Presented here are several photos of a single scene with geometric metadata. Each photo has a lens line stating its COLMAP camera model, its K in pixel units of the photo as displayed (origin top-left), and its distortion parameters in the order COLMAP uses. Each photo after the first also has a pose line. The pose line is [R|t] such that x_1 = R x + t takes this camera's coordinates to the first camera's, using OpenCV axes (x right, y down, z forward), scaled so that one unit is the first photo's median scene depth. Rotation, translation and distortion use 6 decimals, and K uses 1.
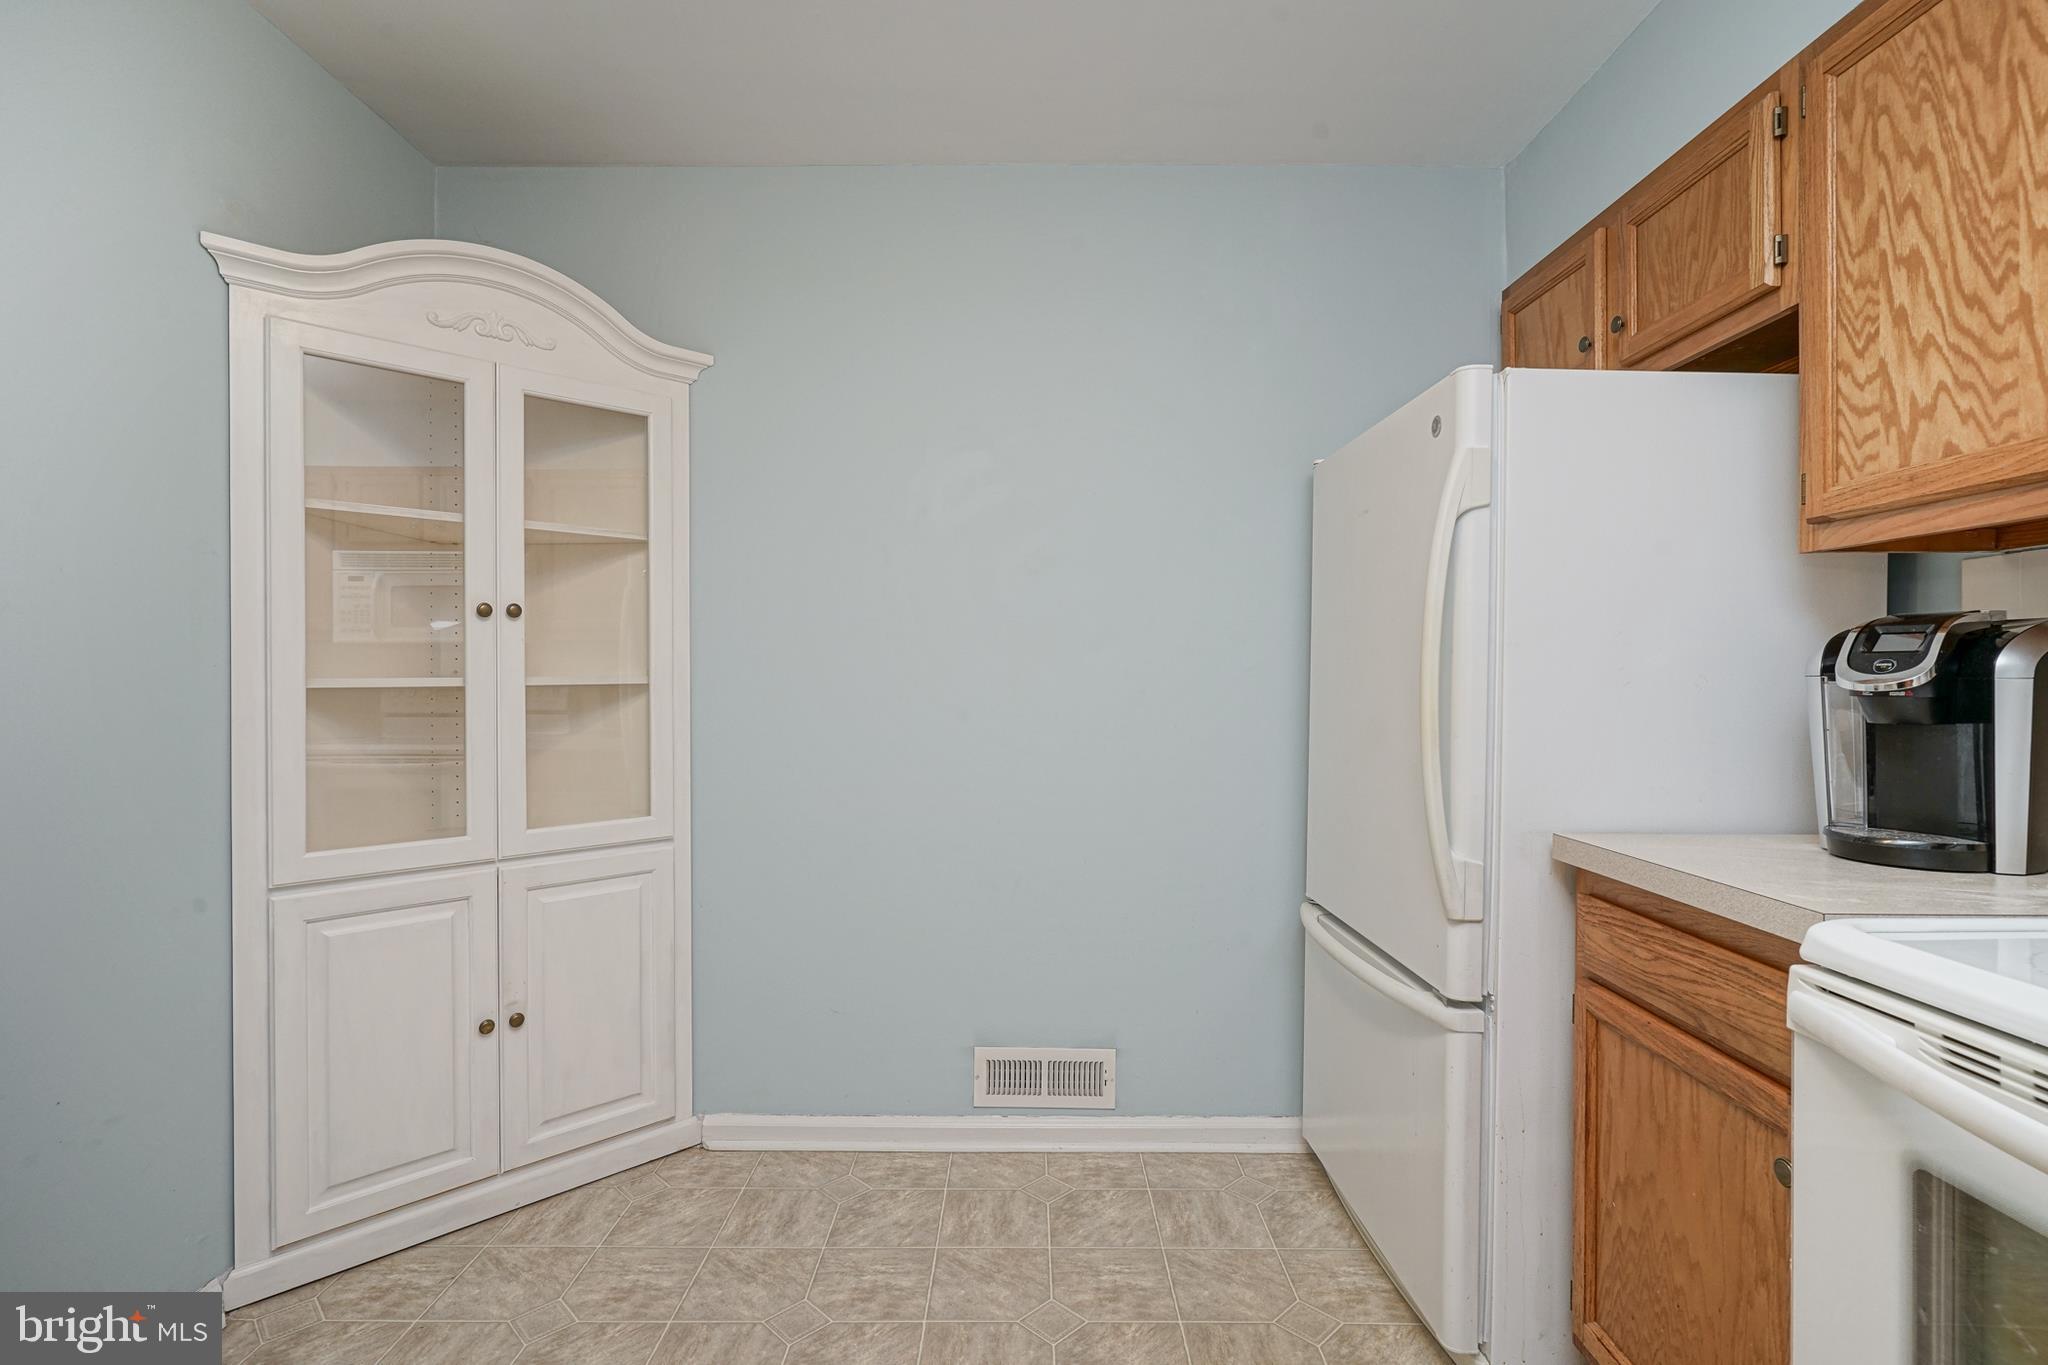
lens RADIAL K [[976.0, 0, 1034.6], [0, 976.0, 684.4], [0, 0, 1]] dist [-0.008991, 0.005103]
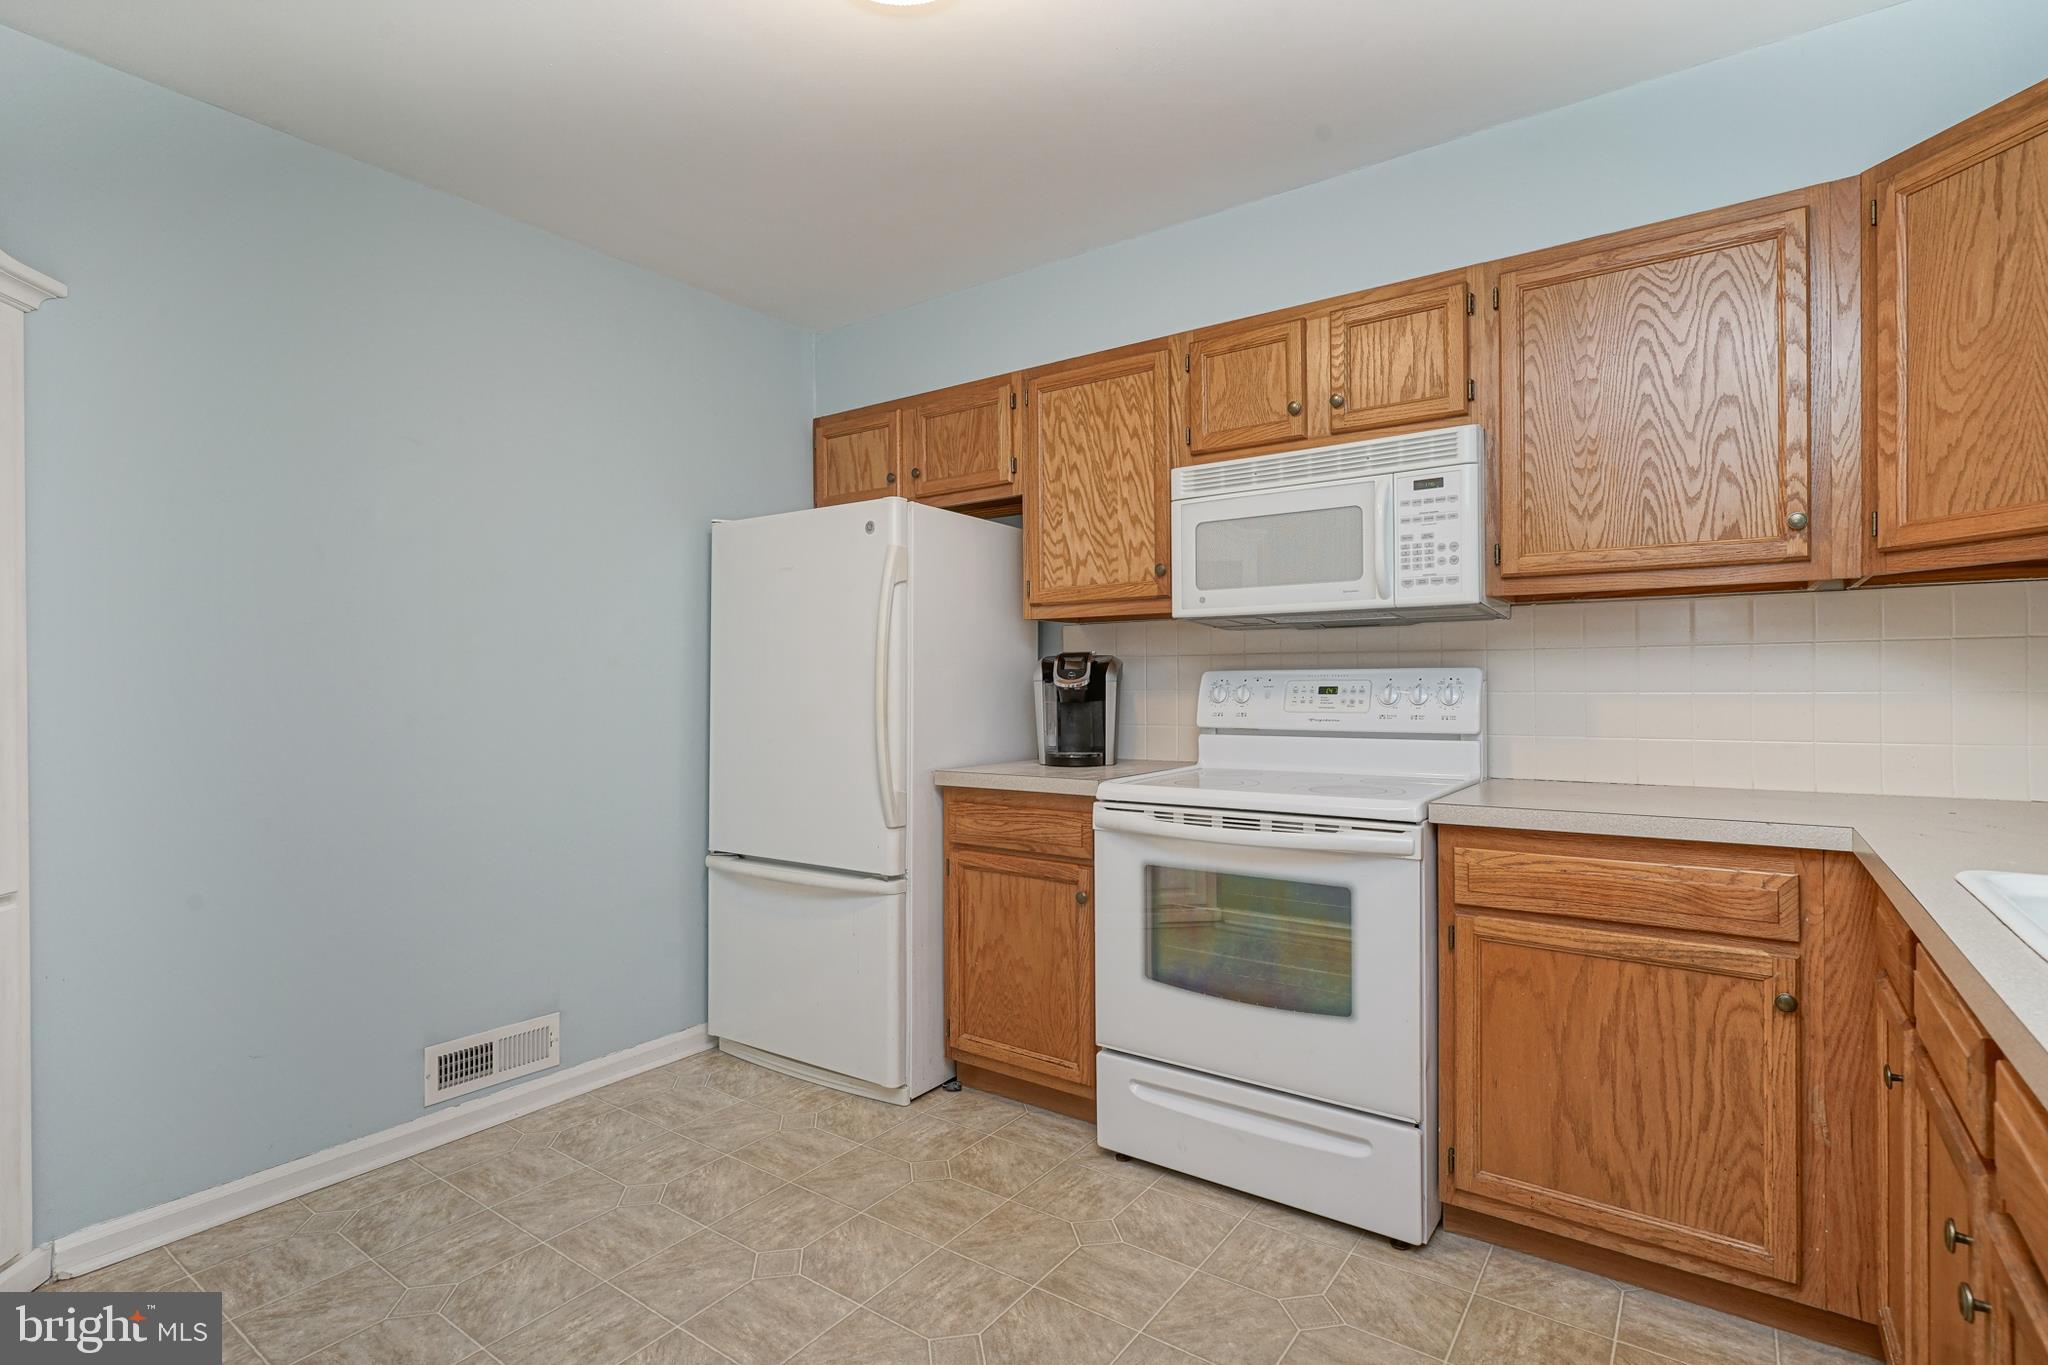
lens RADIAL K [[976.0, 0, 1020.7], [0, 976.0, 686.9], [0, 0, 1]] dist [-0.008991, 0.005103]
pose [[0.583310, -0.005747, 0.812229, -0.924802], [0.011797, 0.999929, -0.001397, 0.007071], [-0.812164, 0.010396, 0.583336, -0.178968]]
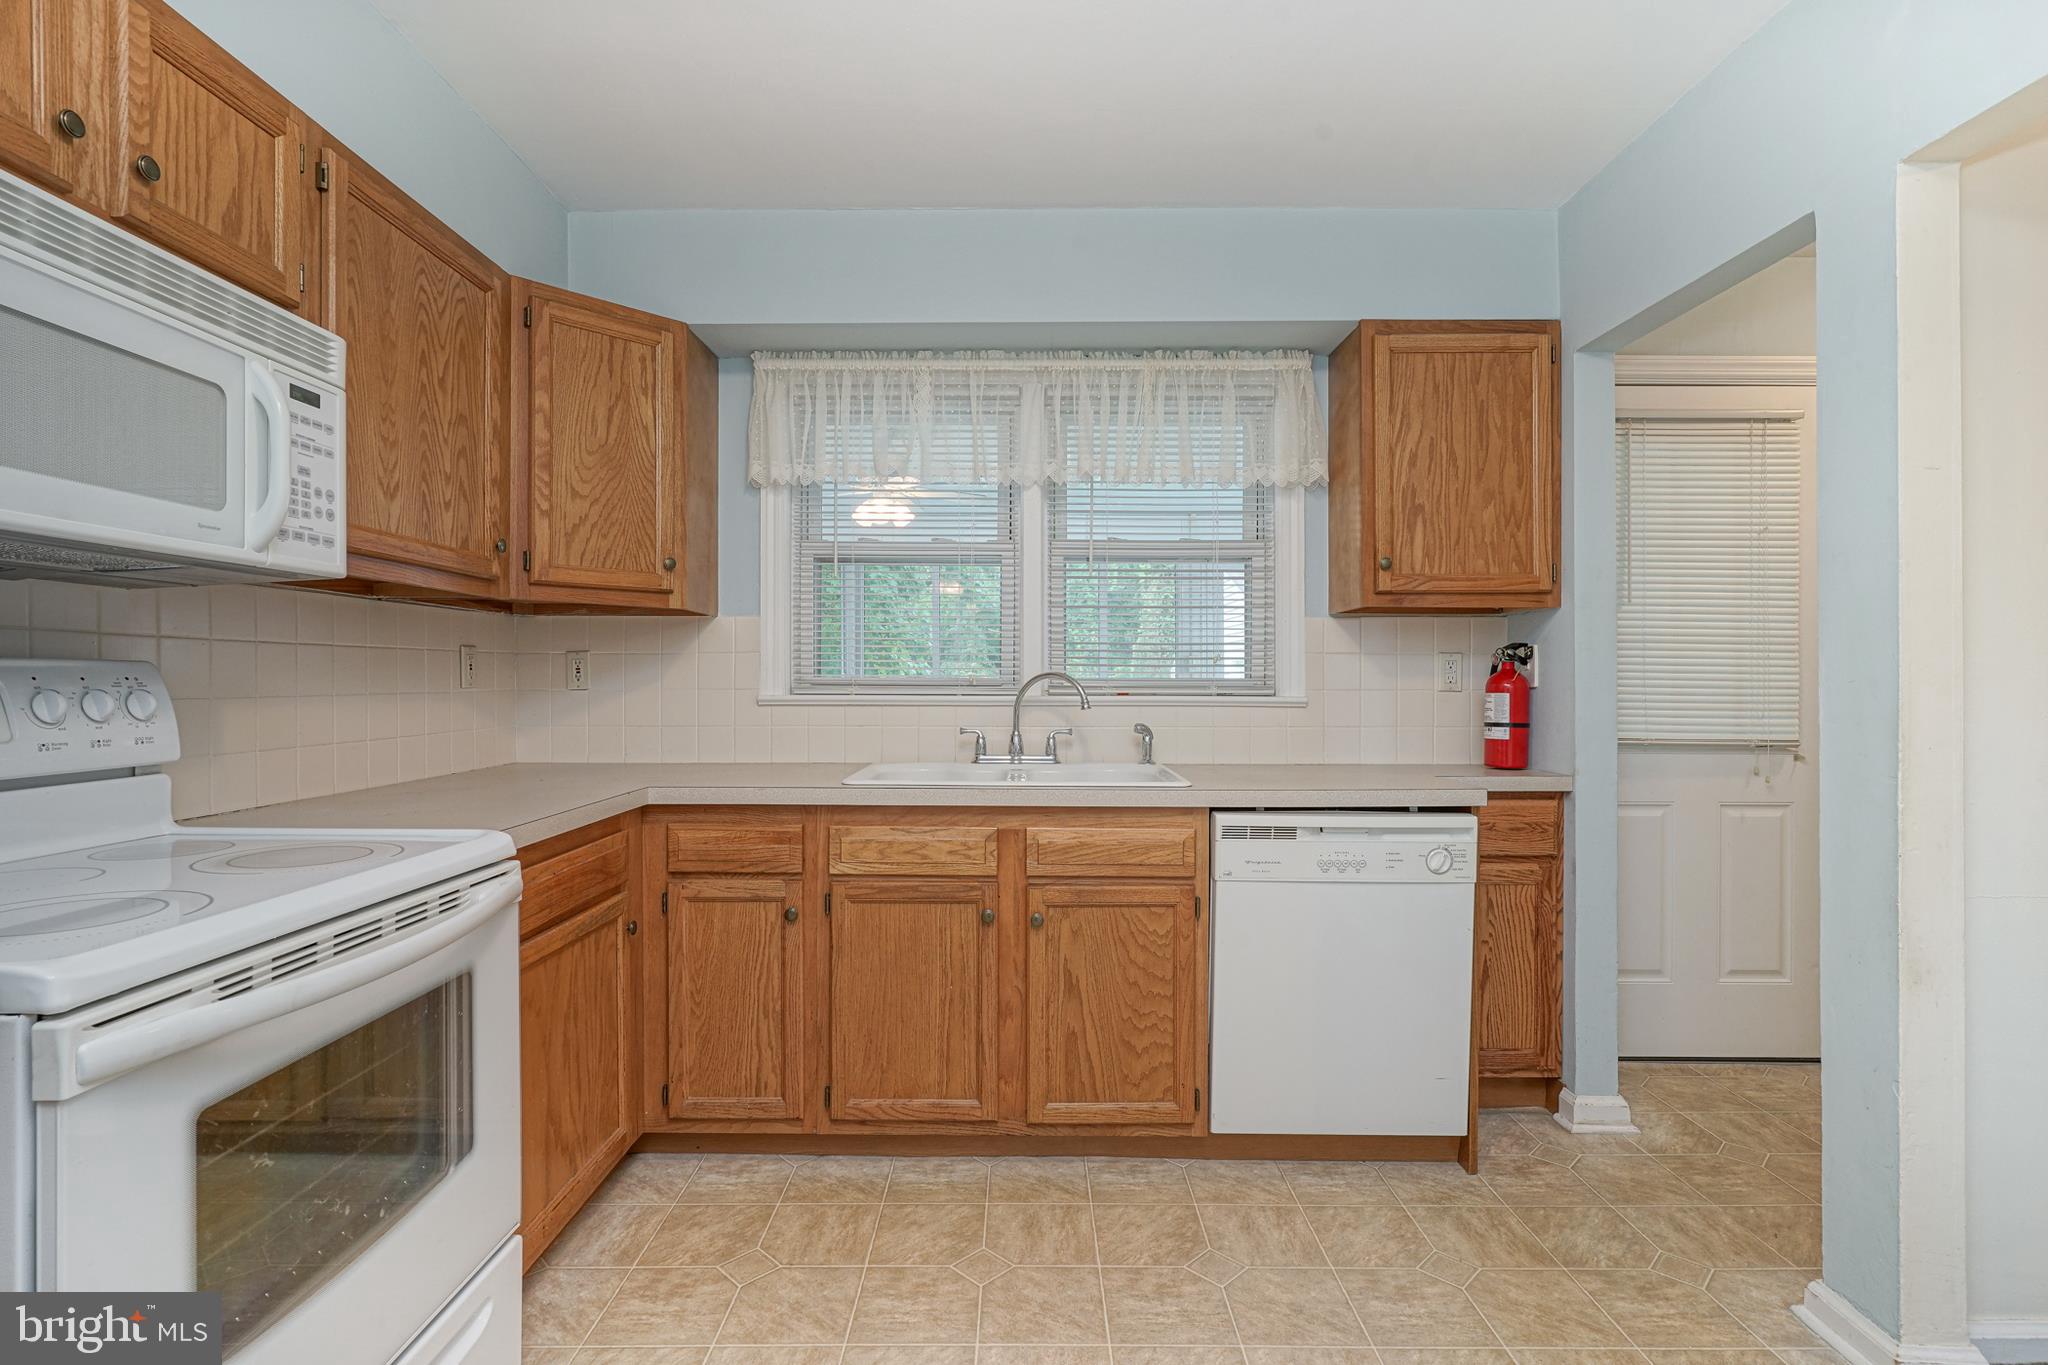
lens RADIAL K [[976.0, 0, 1028.1], [0, 976.0, 686.4], [0, 0, 1]] dist [-0.008991, 0.005103]
pose [[-1.000000, 0.000255, -0.000316, -0.032230], [0.000250, 0.999899, 0.014208, -0.007530], [0.000320, 0.014208, -0.999899, 1.348196]]
